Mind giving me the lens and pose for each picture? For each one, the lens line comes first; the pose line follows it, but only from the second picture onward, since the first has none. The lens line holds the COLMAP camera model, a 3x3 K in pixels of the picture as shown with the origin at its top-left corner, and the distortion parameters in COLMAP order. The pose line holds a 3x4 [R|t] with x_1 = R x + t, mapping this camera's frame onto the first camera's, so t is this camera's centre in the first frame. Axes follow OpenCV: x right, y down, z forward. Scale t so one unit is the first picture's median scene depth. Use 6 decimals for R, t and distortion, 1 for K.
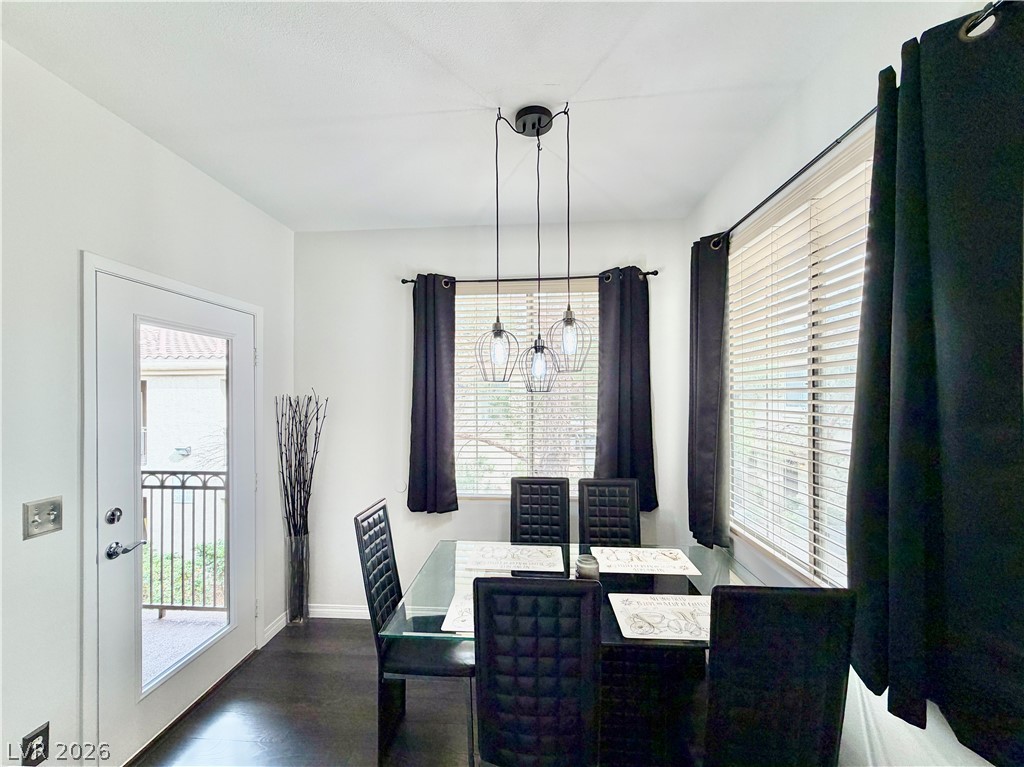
lens RADIAL K [[407.9, 0, 508.6], [0, 407.9, 396.7], [0, 0, 1]] dist [0.000049, -0.000070]
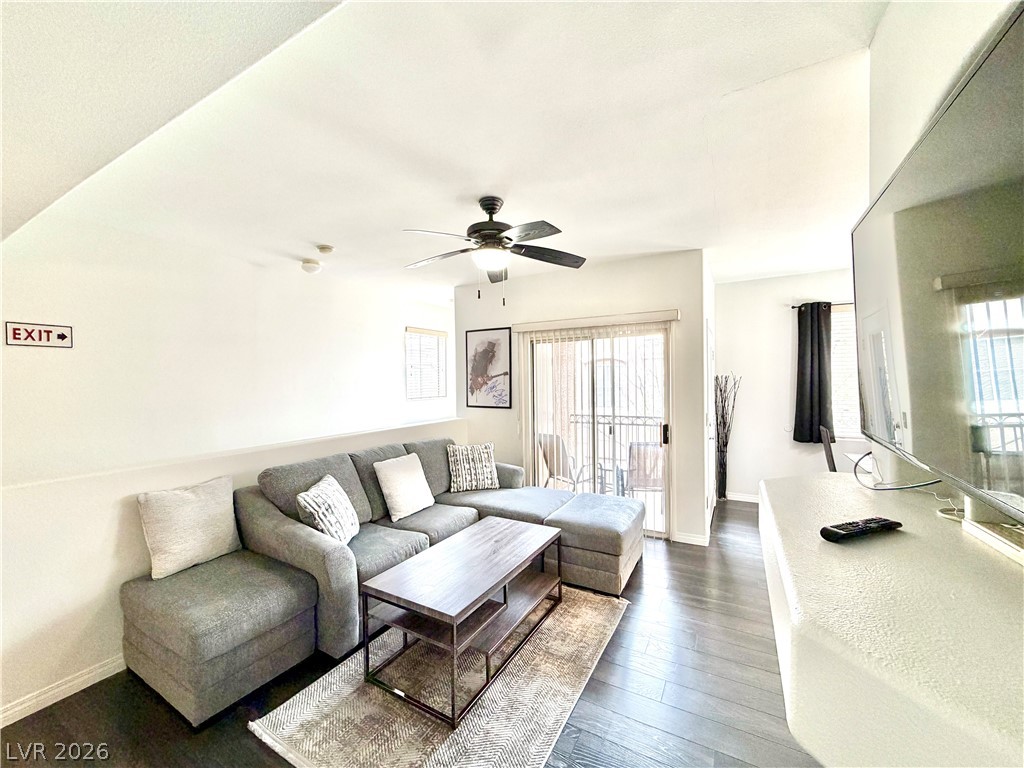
lens RADIAL K [[408.3, 0, 508.1], [0, 408.3, 385.5], [0, 0, 1]] dist [0.000755, -0.000299]
pose [[0.900326, -0.004024, -0.435198, -0.639301], [0.008510, 0.999929, 0.008358, 0.020785], [0.435134, -0.011229, 0.900296, -1.152558]]
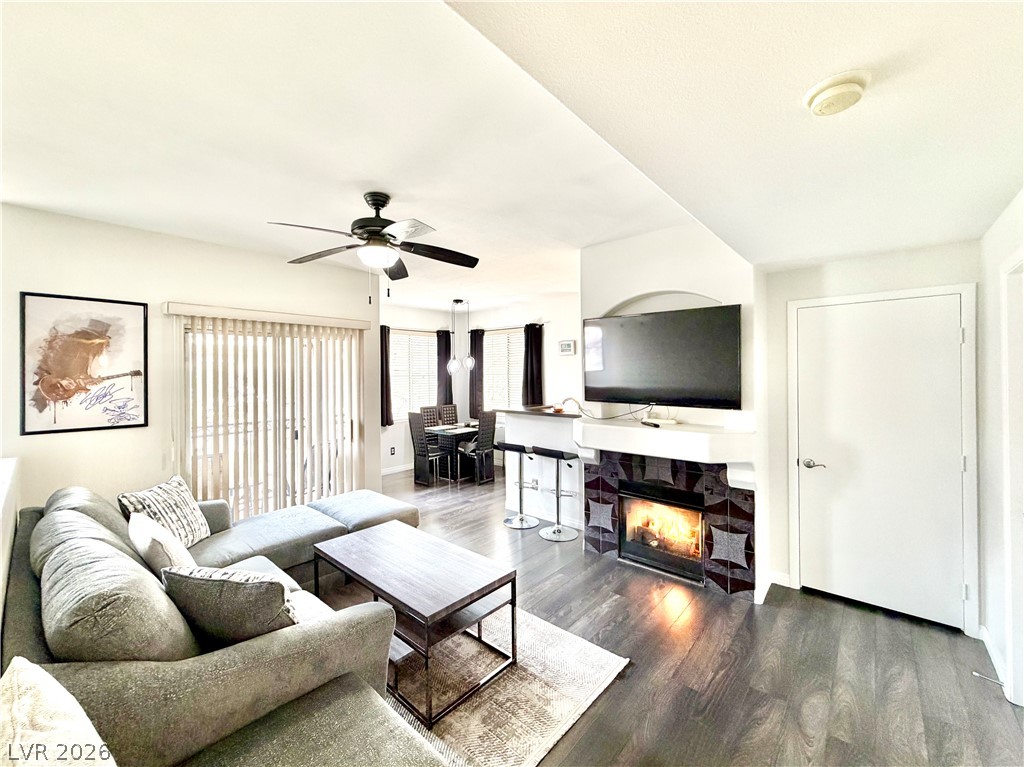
lens RADIAL K [[416.5, 0, 508.1], [0, 416.5, 375.5], [0, 0, 1]] dist [0.000936, -0.000054]
pose [[0.610834, -0.006167, 0.791735, -1.763756], [0.014668, 0.999886, -0.003529, 0.008973], [-0.791623, 0.013768, 0.610855, -1.103601]]
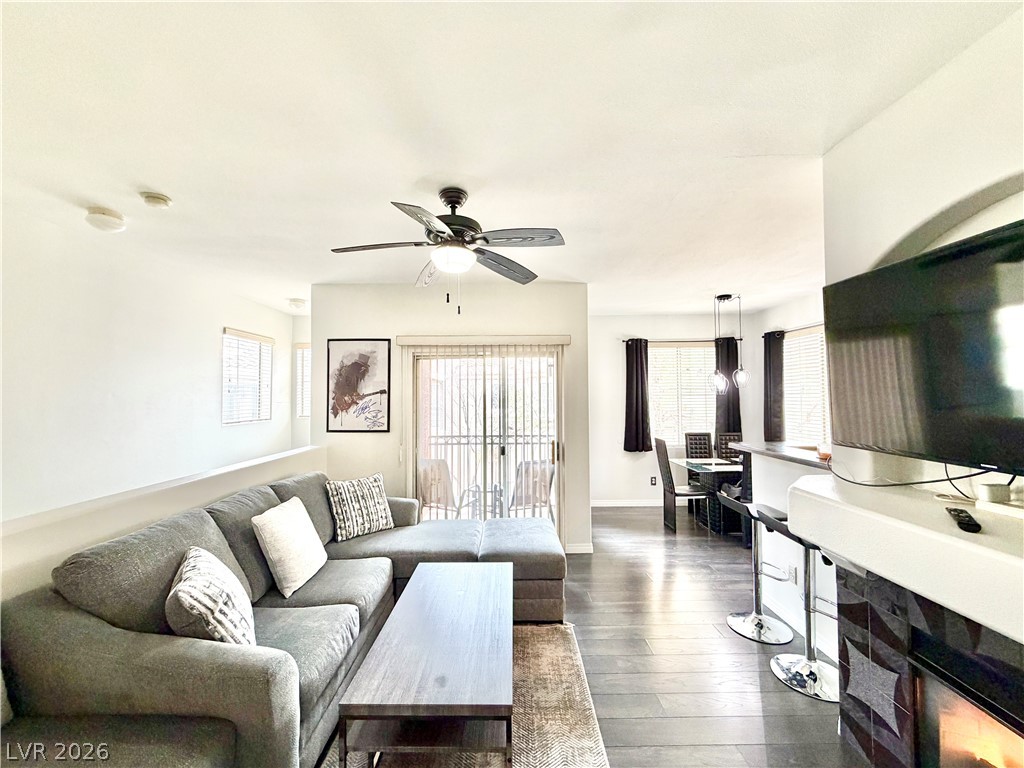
lens RADIAL K [[408.3, 0, 508.1], [0, 408.3, 385.5], [0, 0, 1]] dist [0.000755, -0.000299]
pose [[0.997457, -0.001561, 0.071247, -1.081647], [0.004107, 0.999357, -0.035607, 0.016541], [-0.071146, 0.035809, 0.996823, -1.123202]]
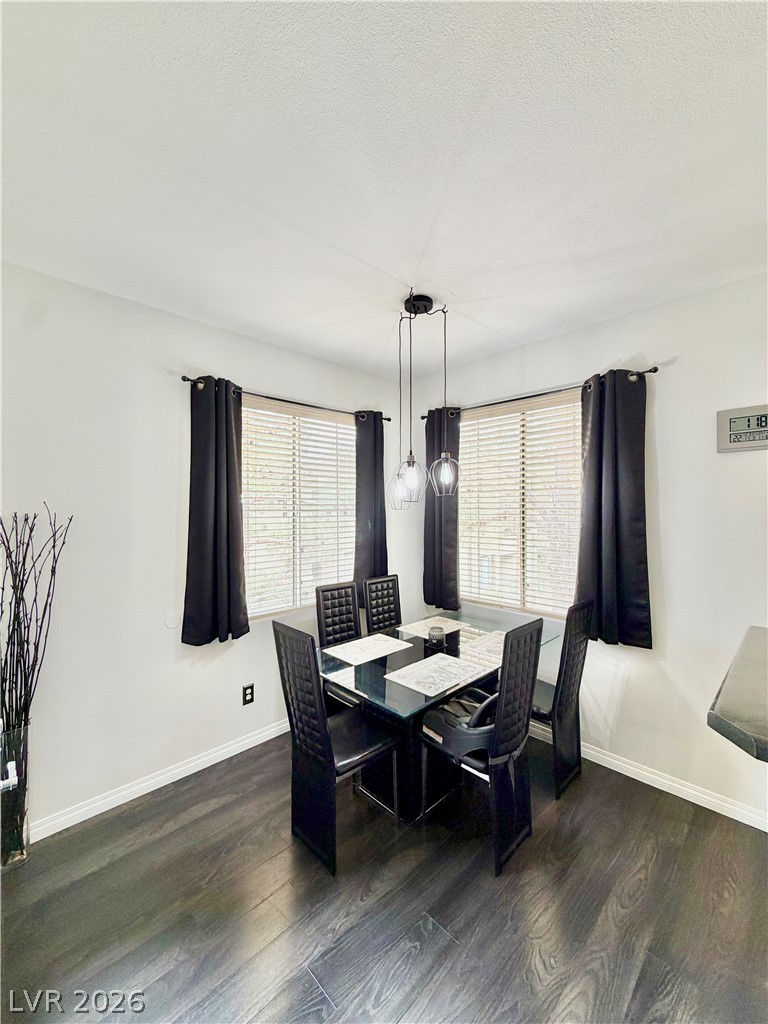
lens RADIAL K [[408.3, 0, 384.0], [0, 408.3, 512.0], [0, 0, 1]] dist [0.000755, -0.000299]
pose [[0.667239, -0.003208, 0.744837, -0.669141], [0.007296, 0.999971, -0.002229, 0.001413], [-0.744808, 0.006922, 0.667243, 0.129957]]
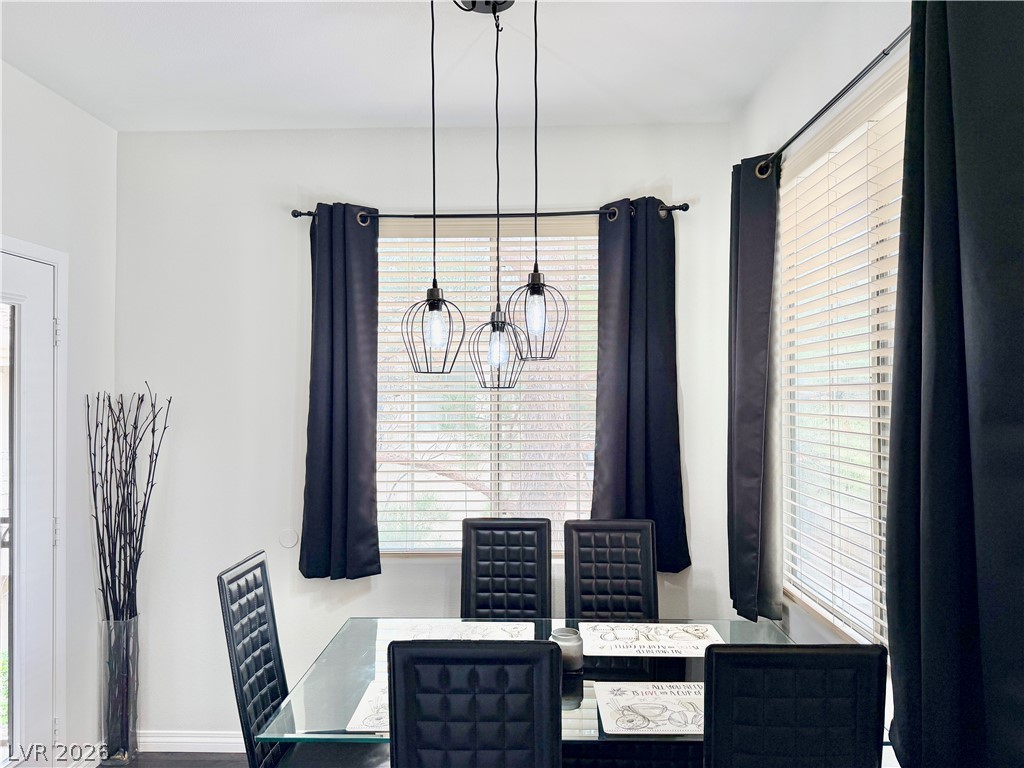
lens RADIAL K [[697.5, 0, 512.0], [0, 697.5, 384.0], [0, 0, 1]] dist [0.099616, -0.143472]
pose [[0.998935, 0.001064, 0.046133, 0.031577], [-0.000265, 0.999850, -0.017330, 0.000809], [-0.046145, 0.017300, 0.998785, -0.118805]]
